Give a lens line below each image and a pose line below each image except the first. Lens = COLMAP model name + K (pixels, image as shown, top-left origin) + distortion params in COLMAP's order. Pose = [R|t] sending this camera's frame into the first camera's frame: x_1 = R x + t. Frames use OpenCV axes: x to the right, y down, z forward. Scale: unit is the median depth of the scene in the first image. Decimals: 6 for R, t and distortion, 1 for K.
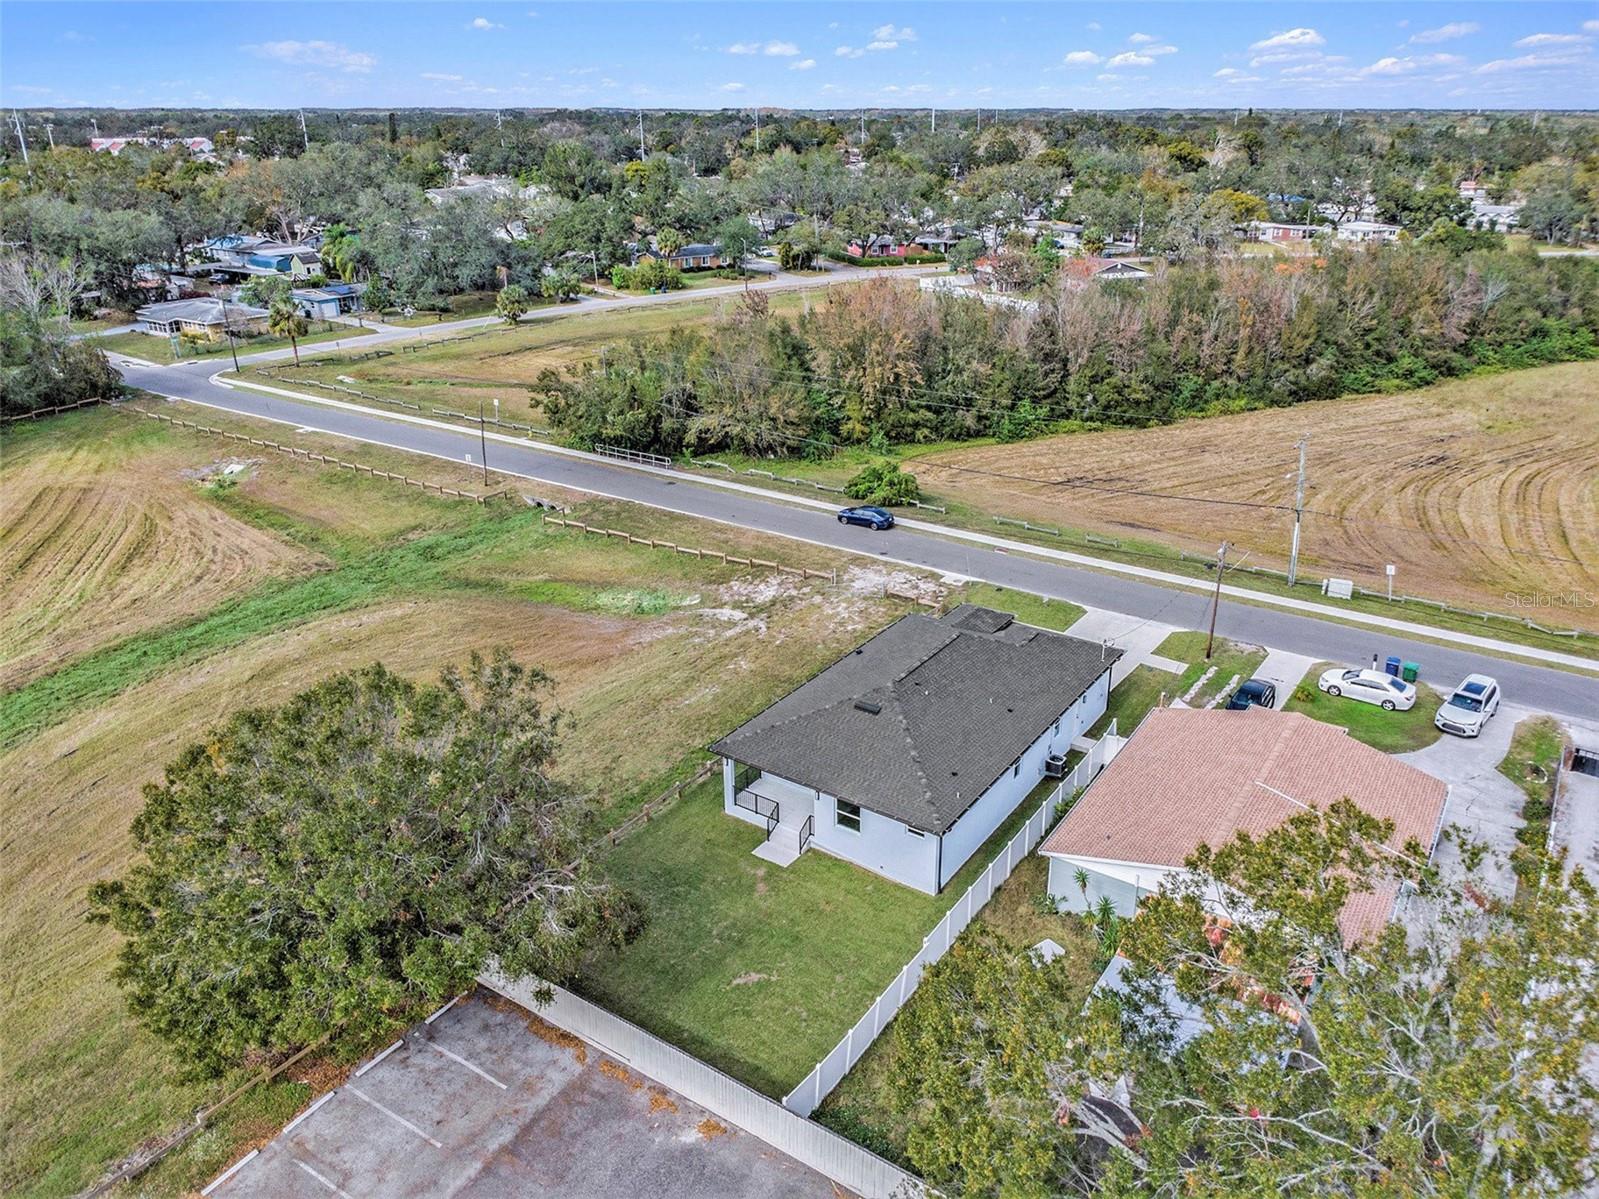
lens RADIAL K [[1165.0, 0, 799.5], [0, 1165.0, 599.5], [0, 0, 1]] dist [0.008285, 0.001399]
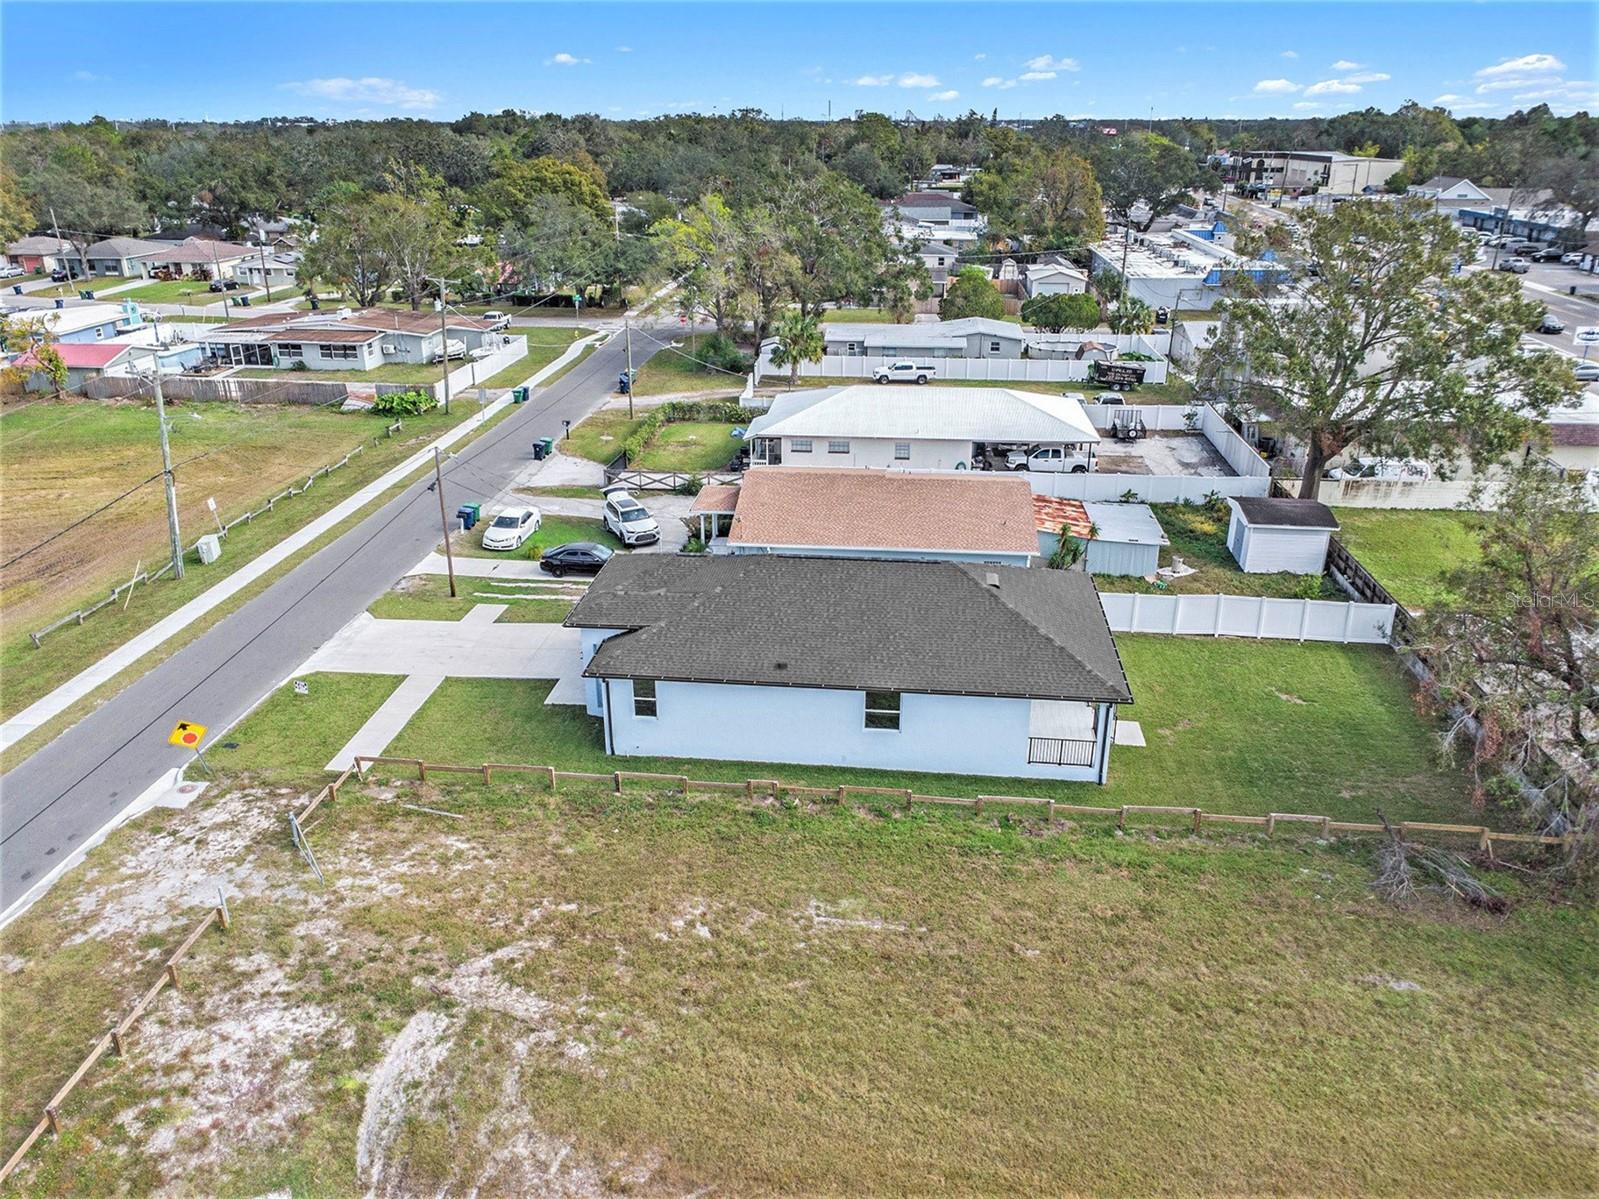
lens RADIAL K [[1165.0, 0, 799.5], [0, 1165.0, 599.5], [0, 0, 1]] dist [0.008285, 0.001399]
pose [[-0.476928, -0.333022, 0.813410, -0.382672], [0.342235, 0.782046, 0.520845, -0.259511], [-0.809577, 0.526783, -0.259008, 0.917272]]
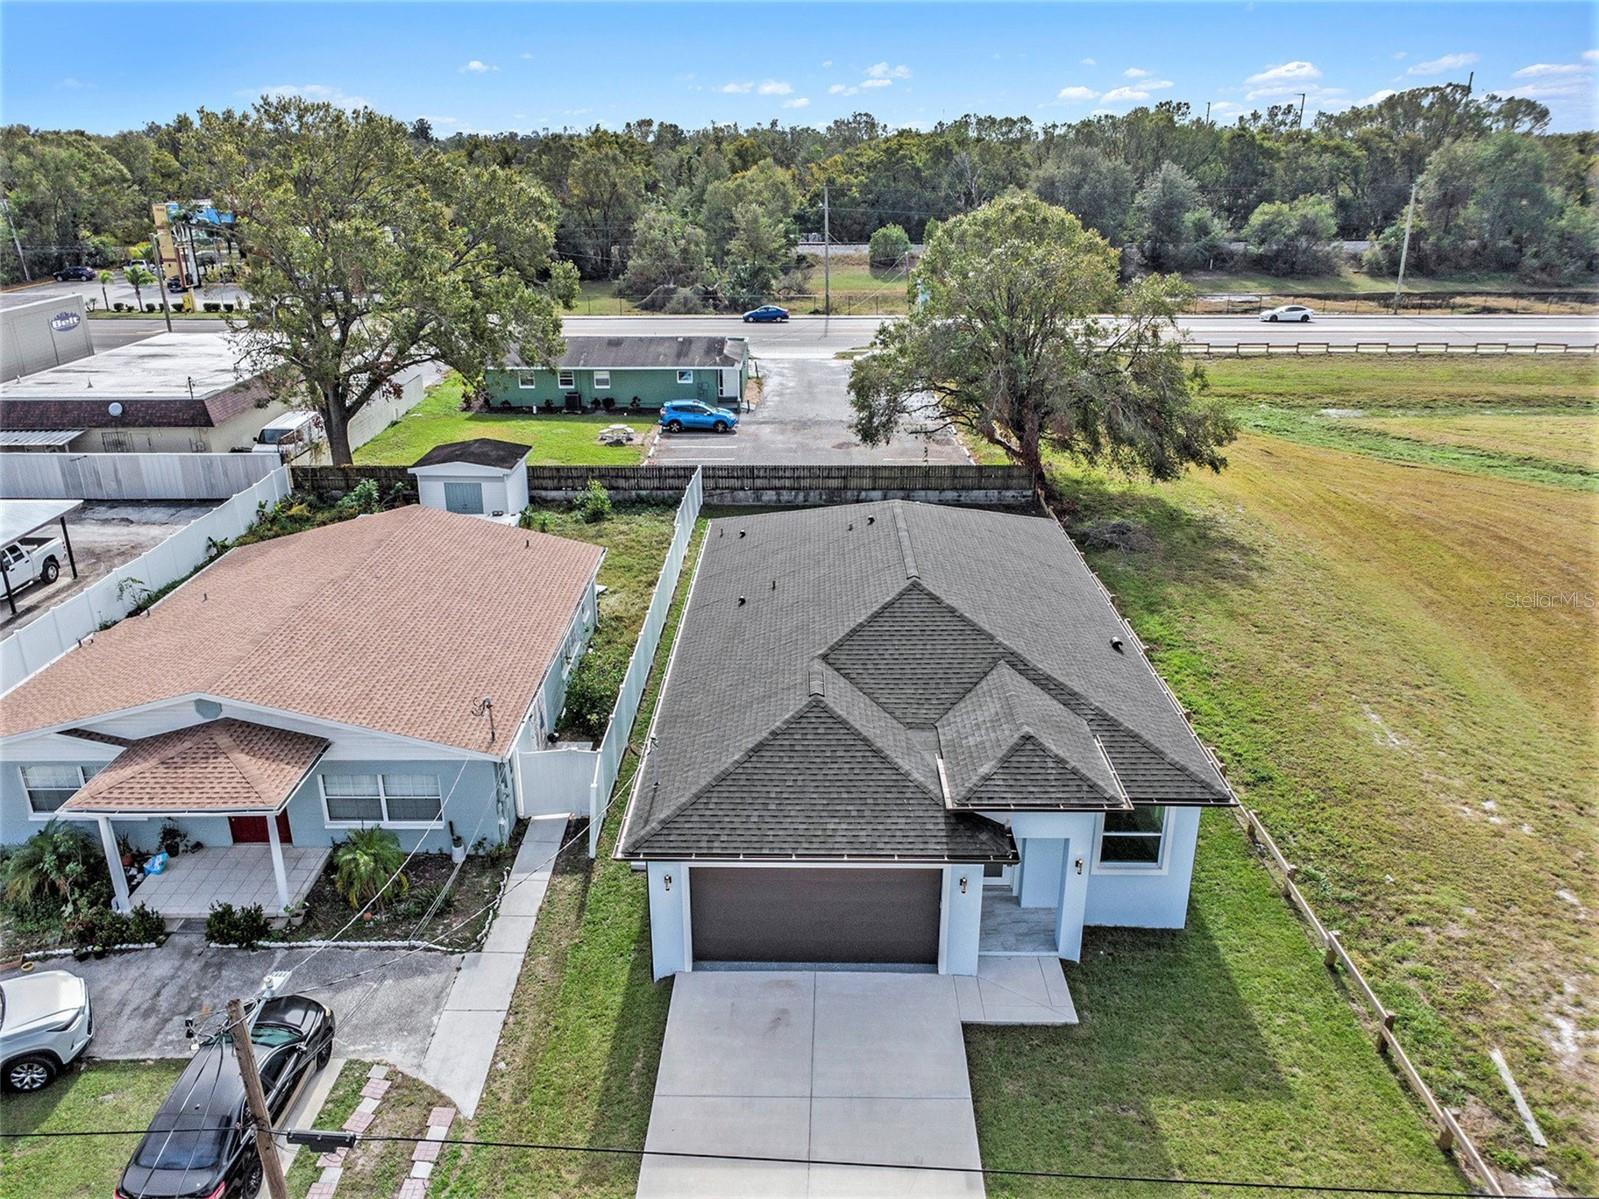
lens RADIAL K [[1165.0, 0, 799.5], [0, 1165.0, 599.5], [0, 0, 1]] dist [0.008285, 0.001399]
pose [[-0.824037, 0.208738, -0.526679, 0.326641], [-0.218936, 0.740095, 0.635866, -0.199653], [0.522522, 0.639287, -0.564166, 0.958304]]
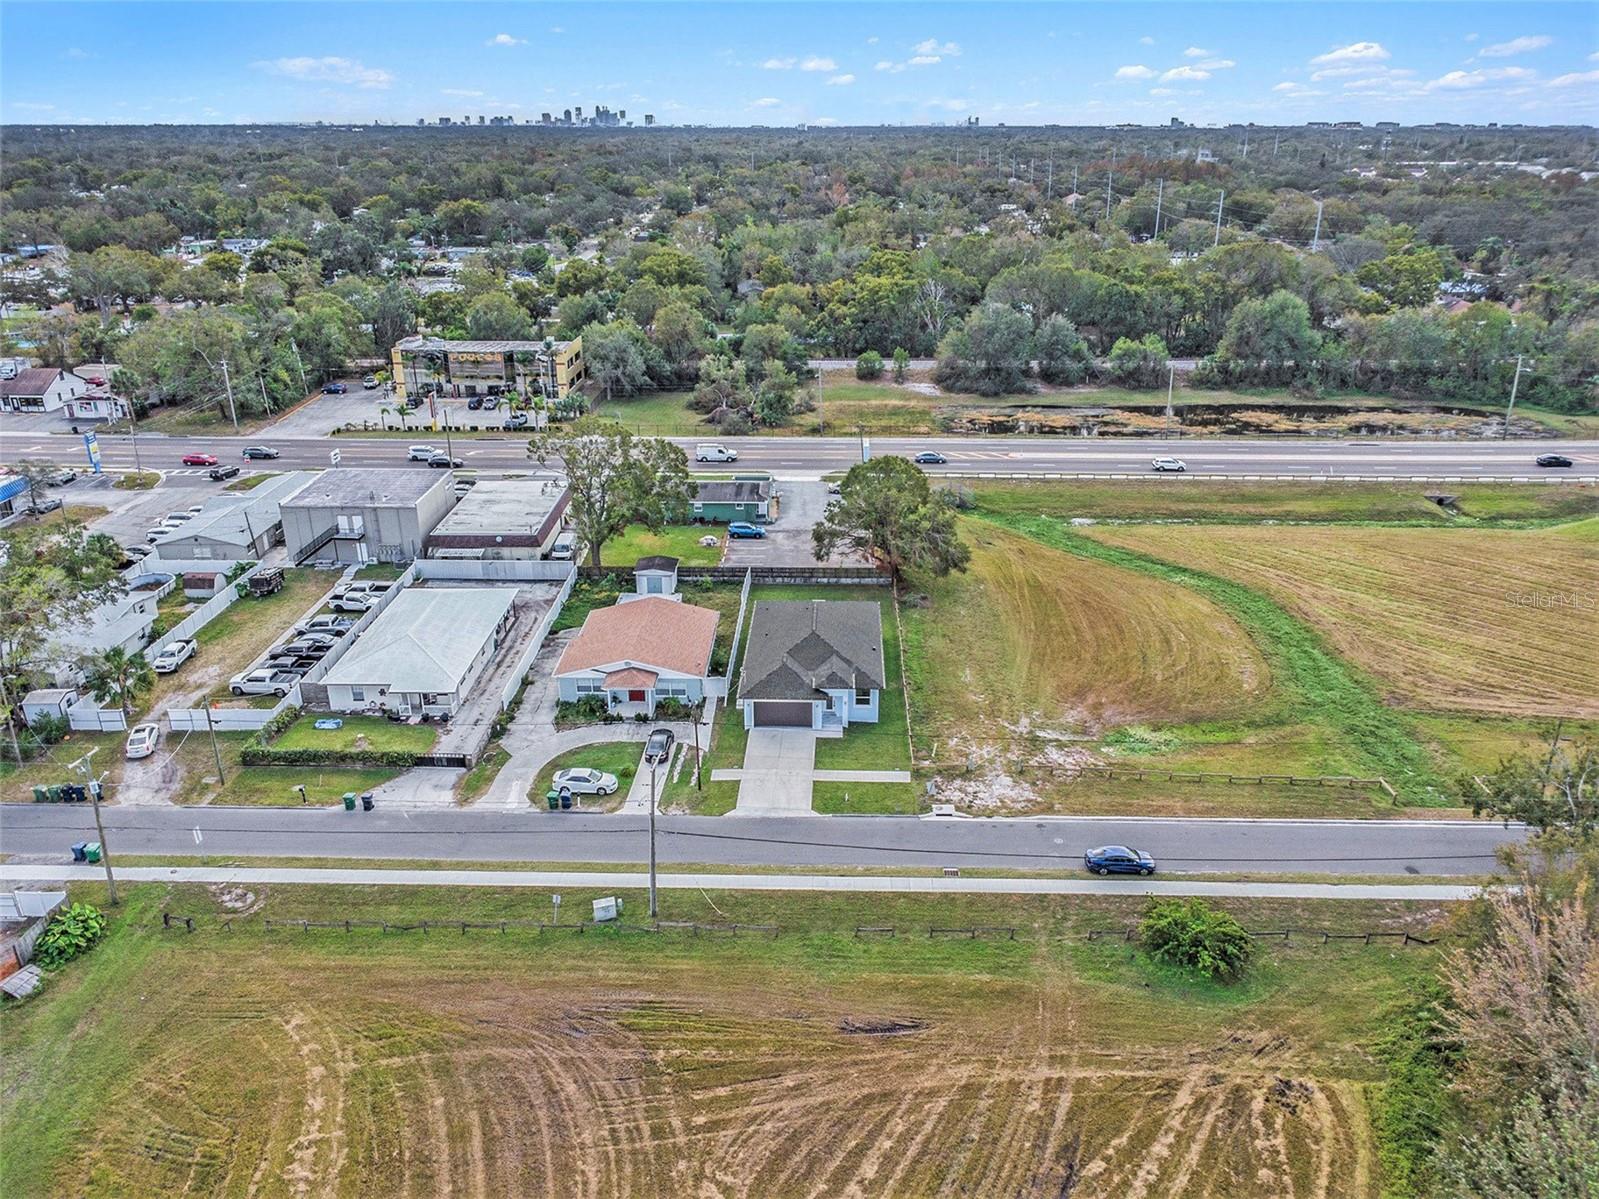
lens RADIAL K [[1165.0, 0, 799.5], [0, 1165.0, 599.5], [0, 0, 1]] dist [0.008285, 0.001399]
pose [[-0.837685, 0.212698, -0.503035, 0.776370], [-0.209084, 0.725991, 0.655150, -0.870875], [0.504548, 0.653985, -0.563680, 1.482231]]
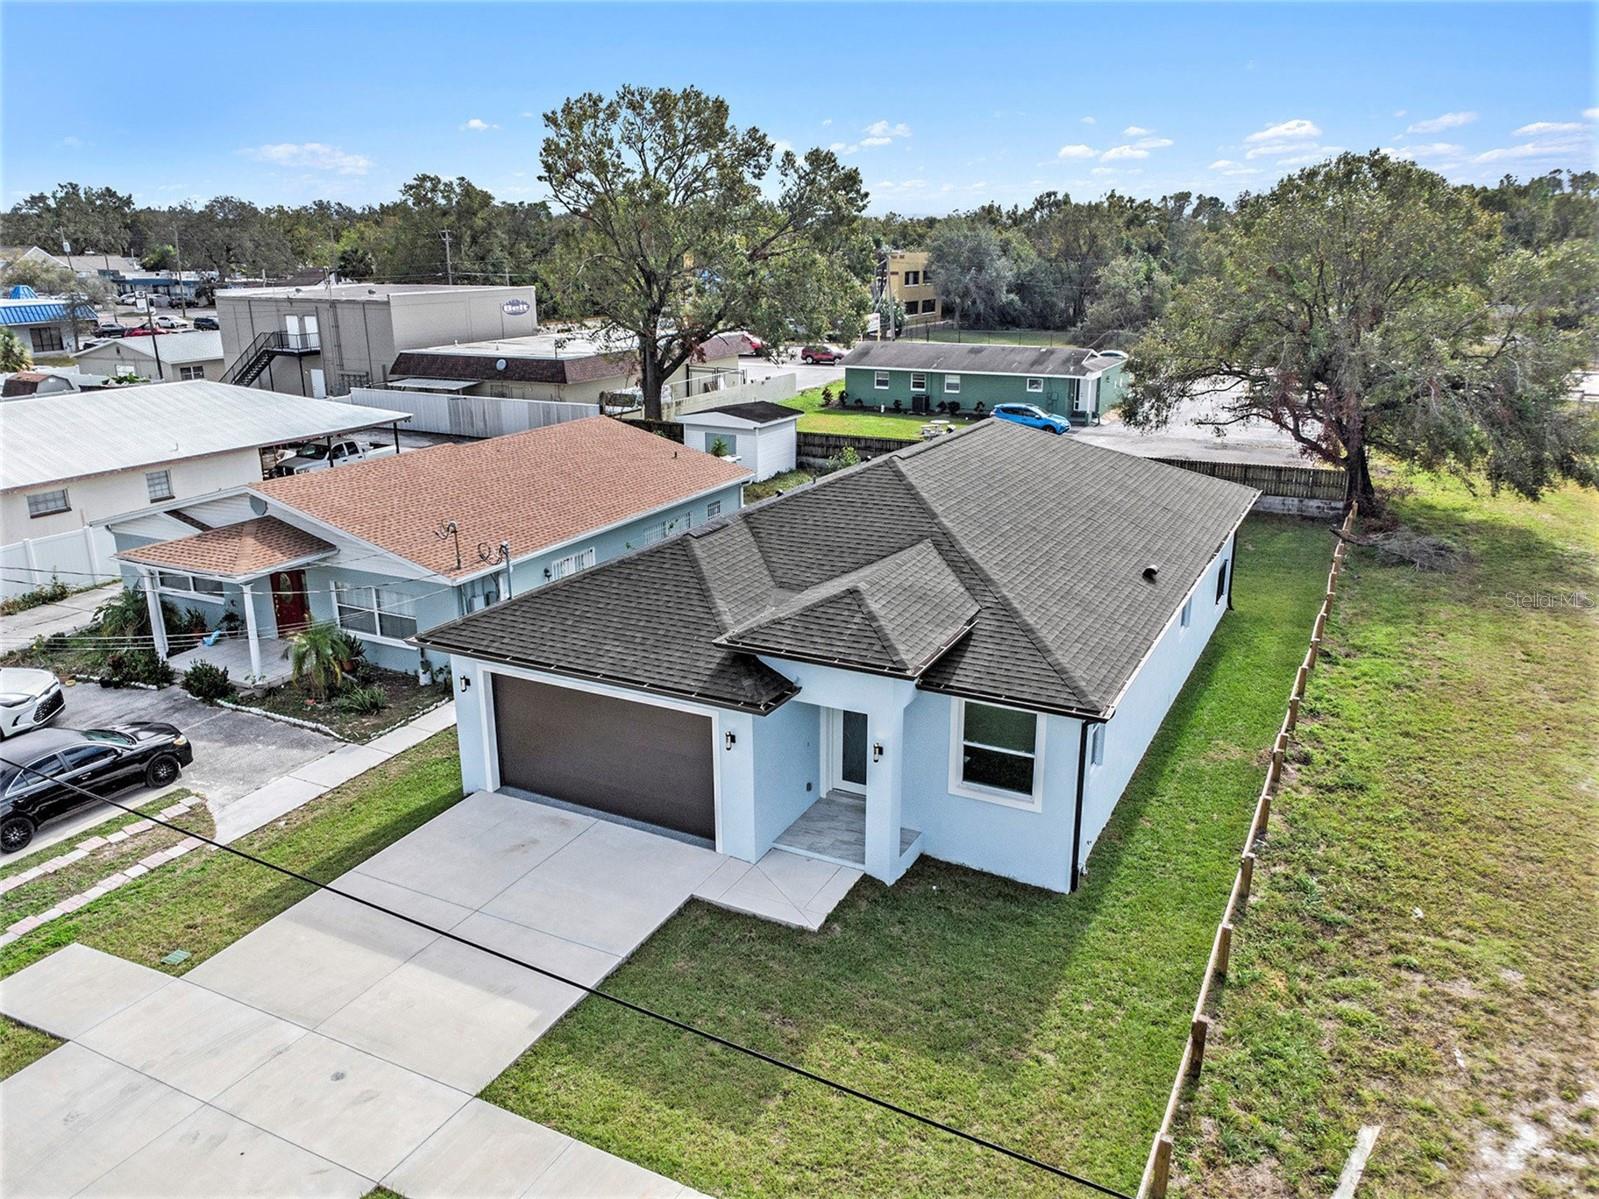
lens RADIAL K [[1165.0, 0, 799.5], [0, 1165.0, 599.5], [0, 0, 1]] dist [0.008285, 0.001399]
pose [[-0.990380, 0.046011, -0.130498, 0.172040], [-0.048576, 0.767464, 0.639249, -0.153059], [0.129565, 0.639439, -0.757846, 1.030802]]
